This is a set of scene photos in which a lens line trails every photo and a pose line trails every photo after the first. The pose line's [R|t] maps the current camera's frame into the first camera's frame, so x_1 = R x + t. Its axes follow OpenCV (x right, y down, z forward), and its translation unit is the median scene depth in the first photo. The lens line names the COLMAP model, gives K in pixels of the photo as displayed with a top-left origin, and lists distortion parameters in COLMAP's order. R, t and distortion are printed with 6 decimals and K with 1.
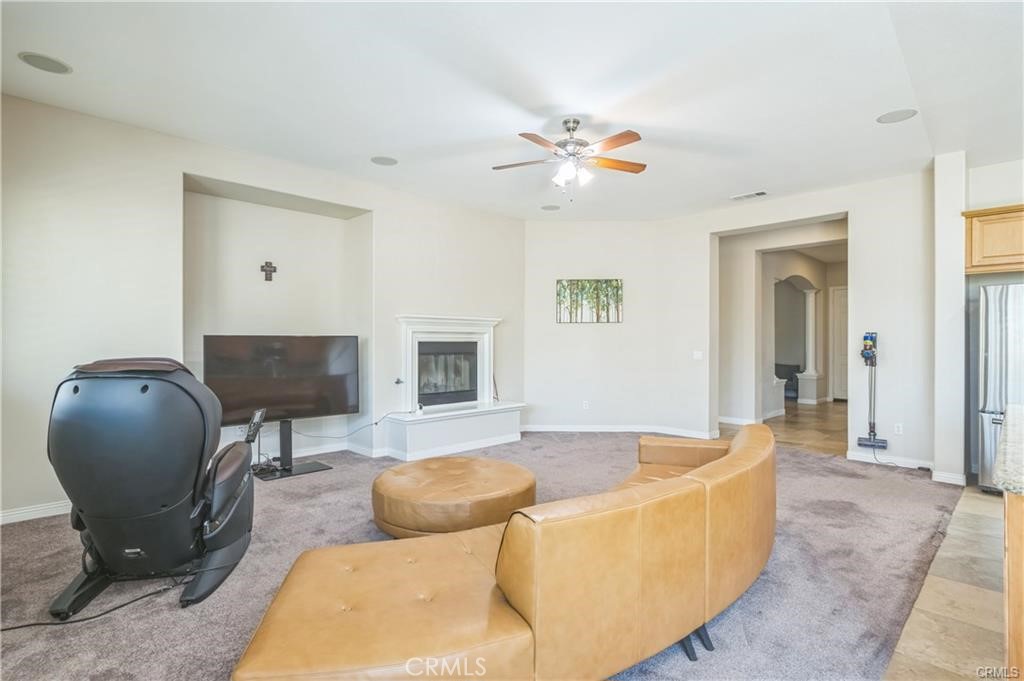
lens RADIAL K [[518.3, 0, 508.1], [0, 518.3, 339.4], [0, 0, 1]] dist [0.011186, -0.001410]
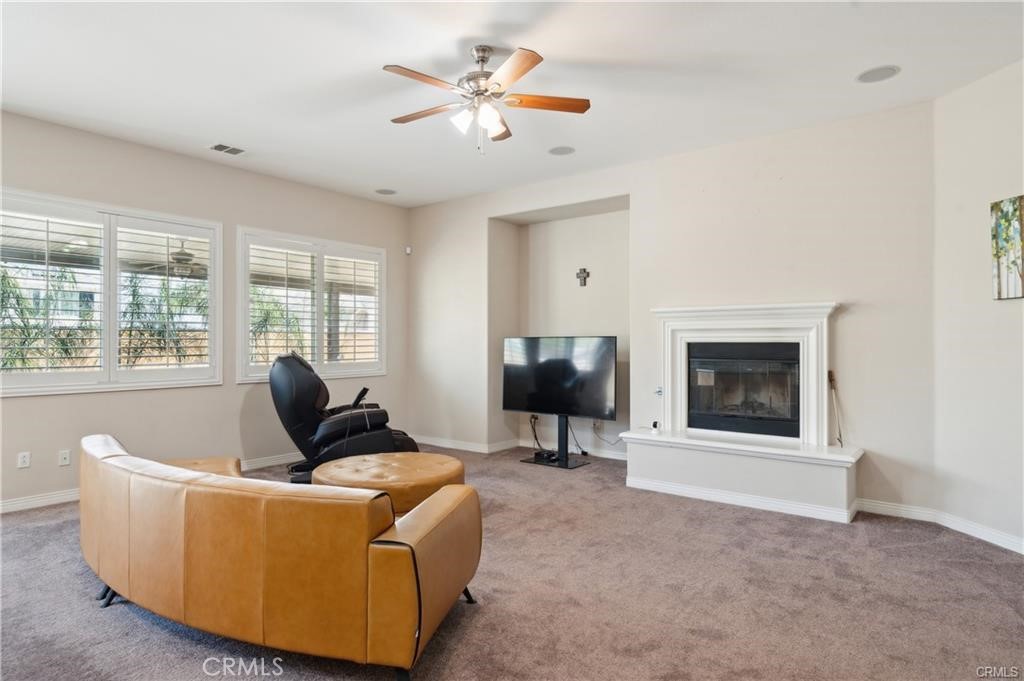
lens RADIAL K [[587.8, 0, 512.1], [0, 587.8, 339.2], [0, 0, 1]] dist [0.025604, -0.000219]
pose [[0.131327, -0.006080, -0.991320, 0.721763], [0.004615, 0.999974, -0.005522, 0.003445], [0.991328, -0.003850, 0.131352, 0.686763]]
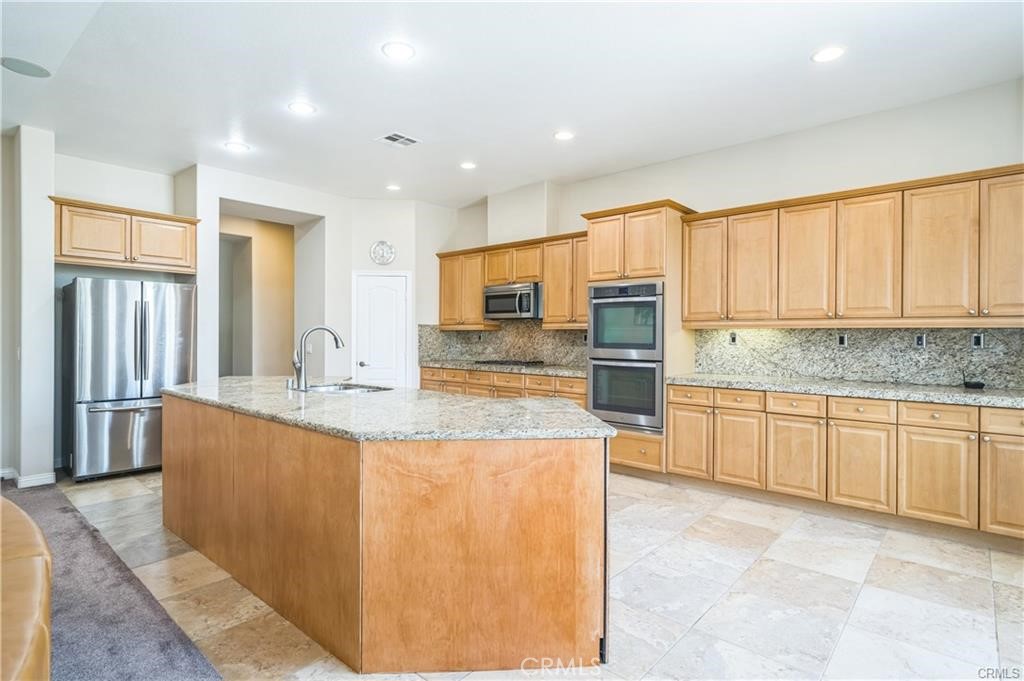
lens RADIAL K [[518.3, 0, 522.1], [0, 518.3, 341.6], [0, 0, 1]] dist [0.011186, -0.001410]
pose [[-0.079858, -0.016944, 0.996662, -0.122957], [-0.004810, 0.999850, 0.016613, 0.000359], [-0.996795, -0.003467, -0.079927, 0.186330]]
